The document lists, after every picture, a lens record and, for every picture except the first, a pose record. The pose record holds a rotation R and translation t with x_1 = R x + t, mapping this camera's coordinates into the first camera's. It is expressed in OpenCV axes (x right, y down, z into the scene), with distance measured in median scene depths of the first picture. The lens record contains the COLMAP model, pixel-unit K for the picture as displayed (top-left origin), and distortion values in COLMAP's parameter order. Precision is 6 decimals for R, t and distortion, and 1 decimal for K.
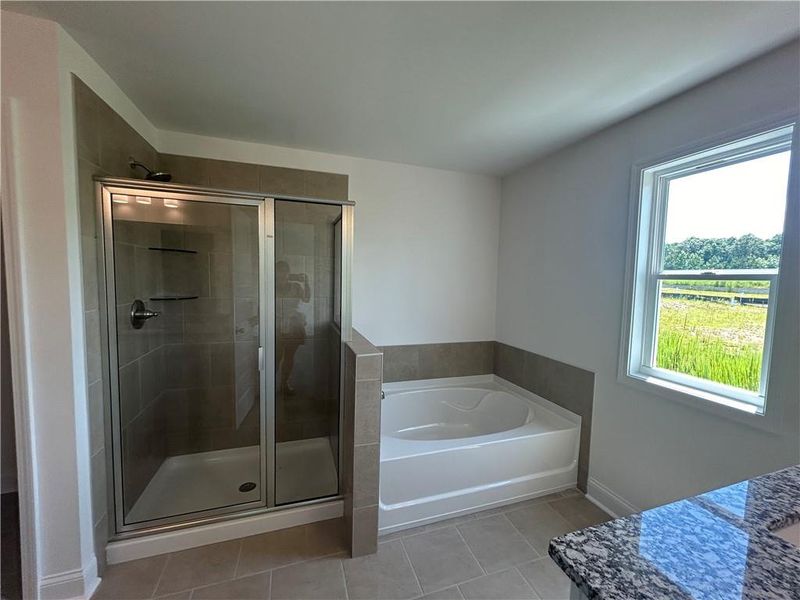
lens RADIAL K [[324.6, 0, 400.0], [0, 324.6, 300.0], [0, 0, 1]] dist [0.000398, 0.000159]
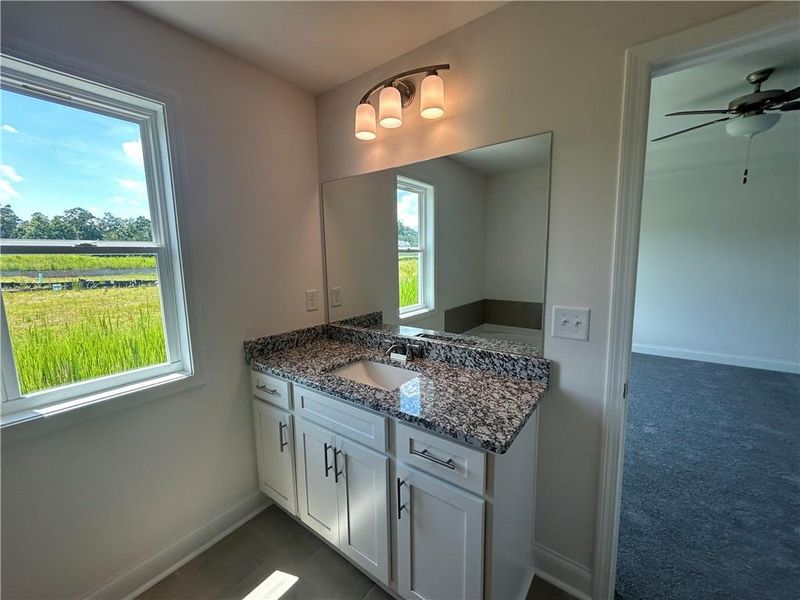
lens RADIAL K [[324.6, 0, 400.0], [0, 324.6, 300.0], [0, 0, 1]] dist [0.000398, 0.000159]
pose [[-0.563069, -0.122472, 0.817285, -0.151029], [0.062103, 0.979891, 0.189624, -0.060464], [-0.824073, 0.157527, -0.544140, 0.923789]]
